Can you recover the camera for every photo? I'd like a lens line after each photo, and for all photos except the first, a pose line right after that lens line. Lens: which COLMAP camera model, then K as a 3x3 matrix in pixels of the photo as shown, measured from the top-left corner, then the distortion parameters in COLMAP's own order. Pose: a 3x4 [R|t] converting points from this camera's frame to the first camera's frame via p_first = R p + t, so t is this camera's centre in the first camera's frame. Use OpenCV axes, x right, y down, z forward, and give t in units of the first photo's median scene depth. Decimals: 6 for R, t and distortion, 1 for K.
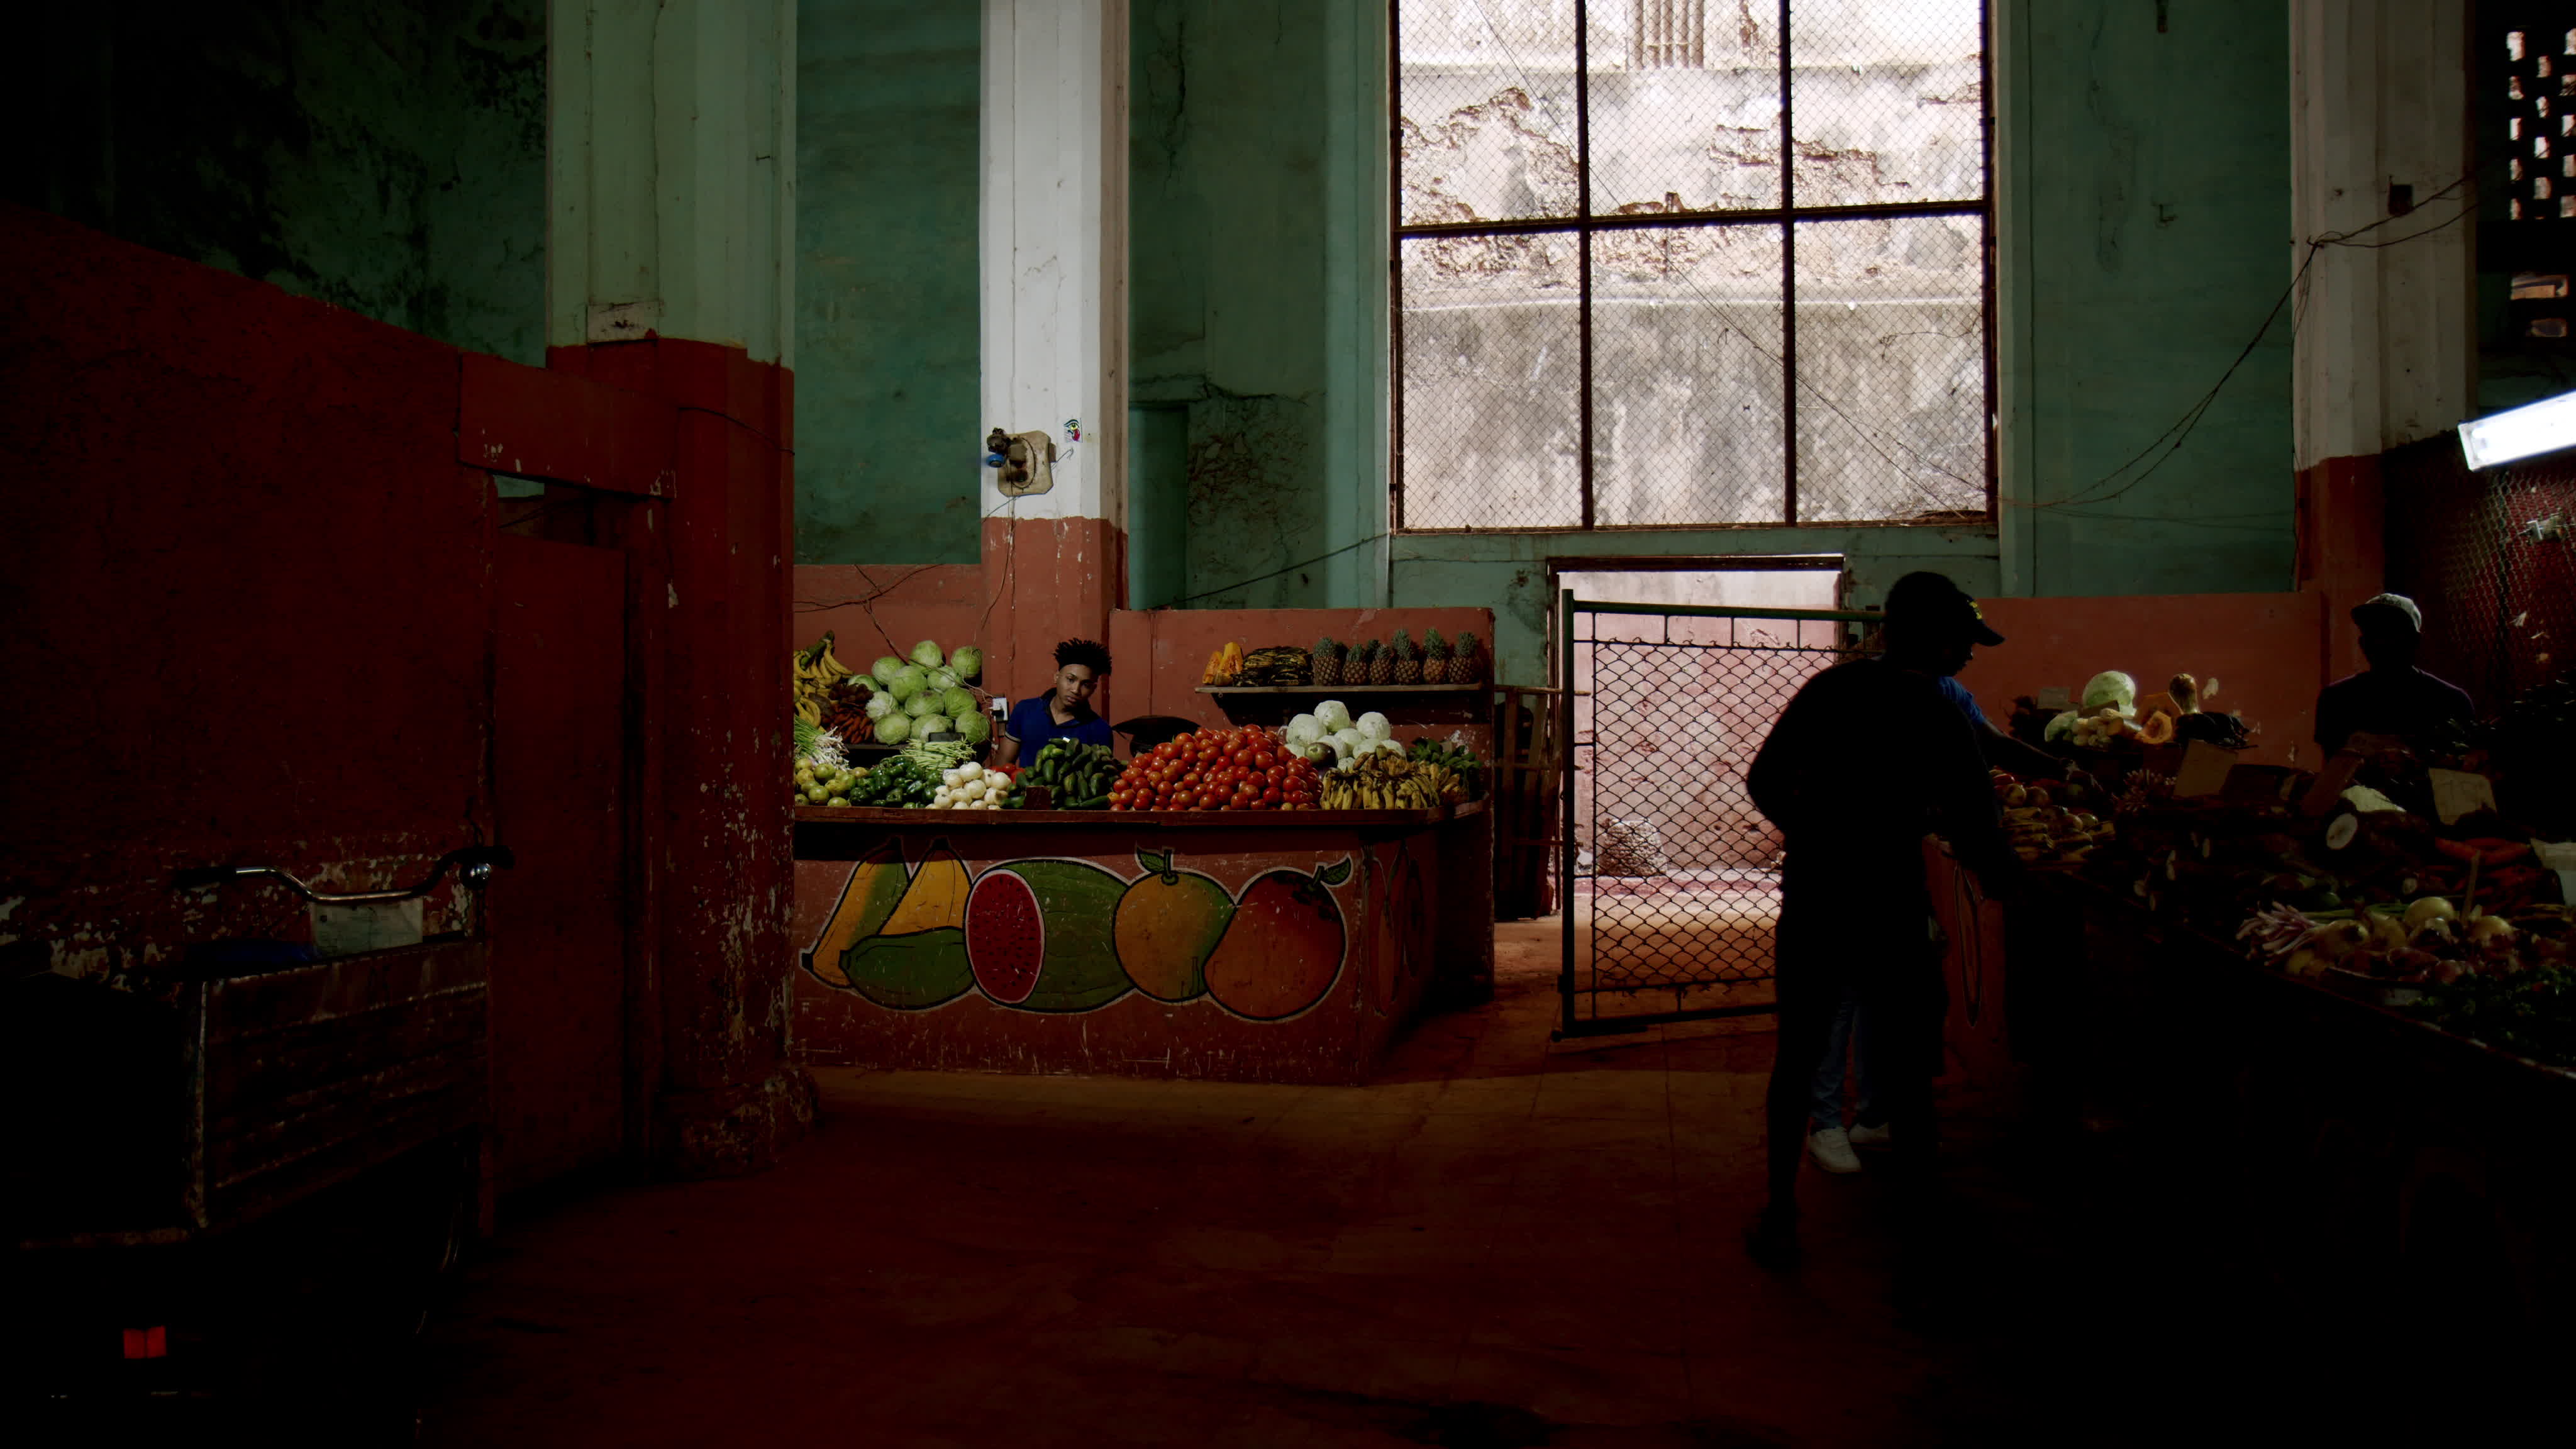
lens RADIAL K [[1893.2, 0, 1286.5], [0, 1893.2, 748.6], [0, 0, 1]] dist [-0.109434, 0.109774]
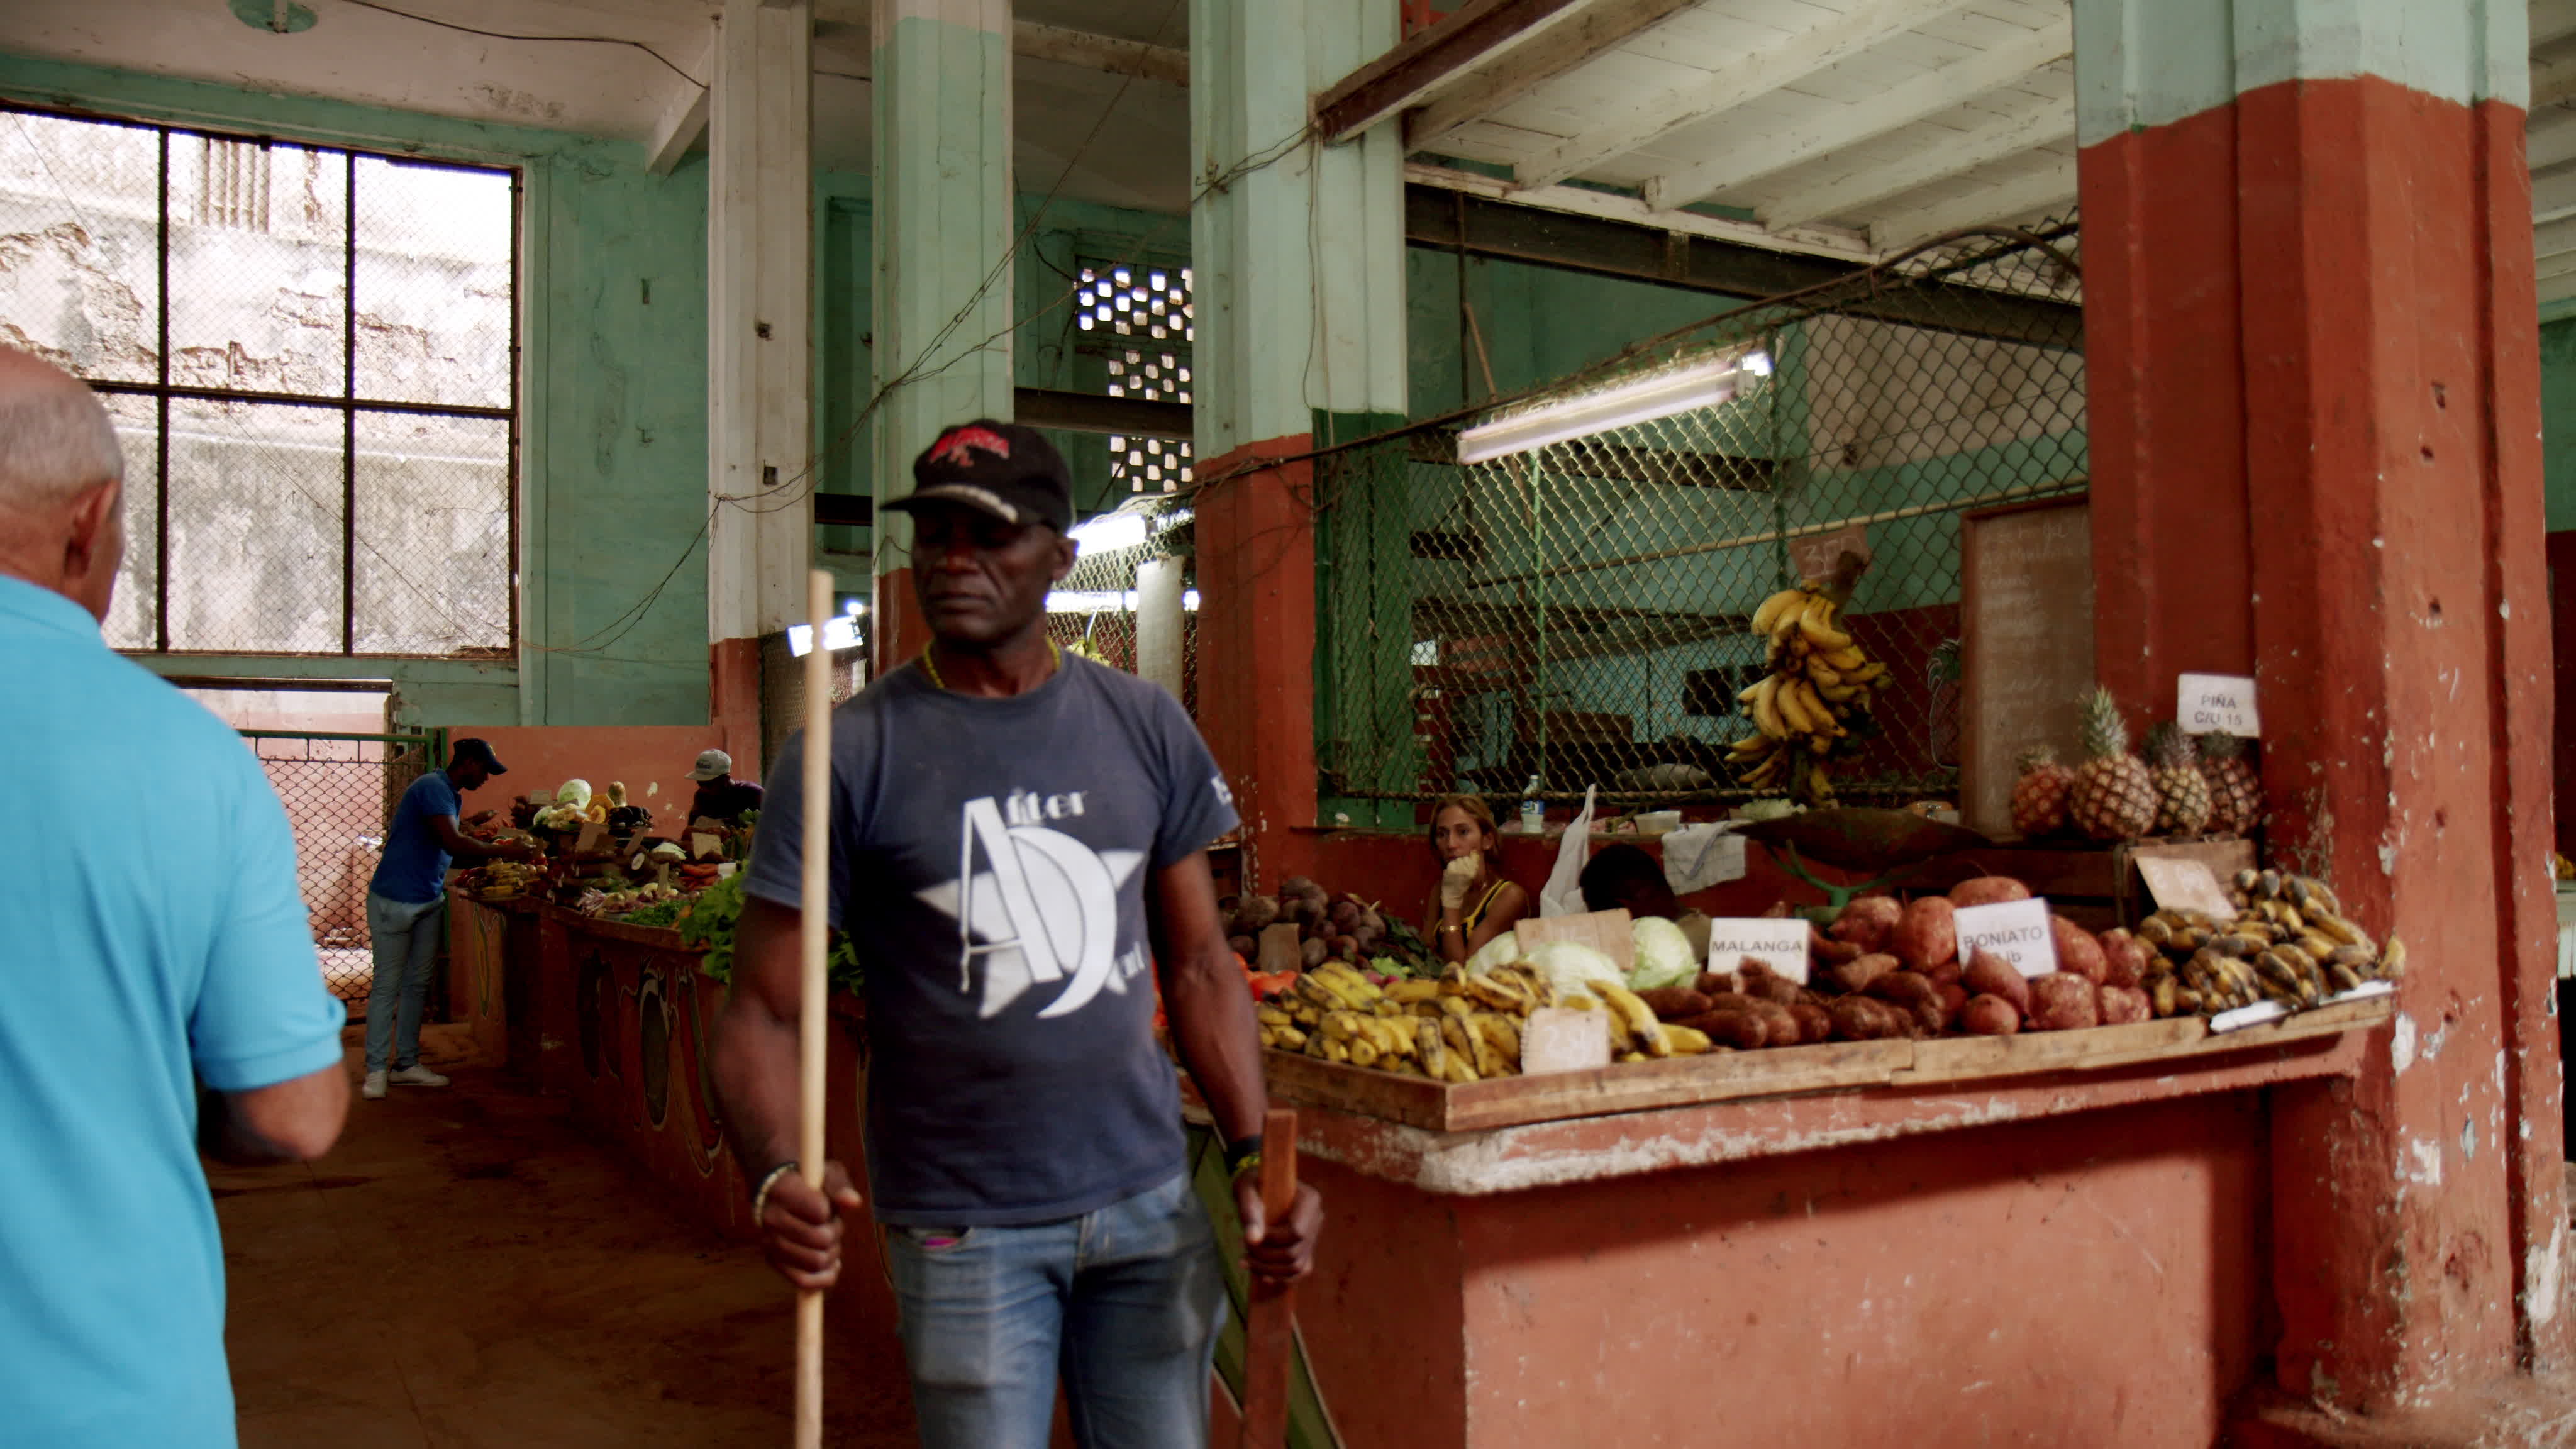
lens RADIAL K [[1893.2, 0, 1286.5], [0, 1893.2, 748.6], [0, 0, 1]] dist [-0.109434, 0.109774]
pose [[0.739526, 0.012516, 0.673011, -0.069496], [0.020855, 0.998921, -0.041493, 0.003960], [-0.672805, 0.044721, 0.738467, -0.230240]]
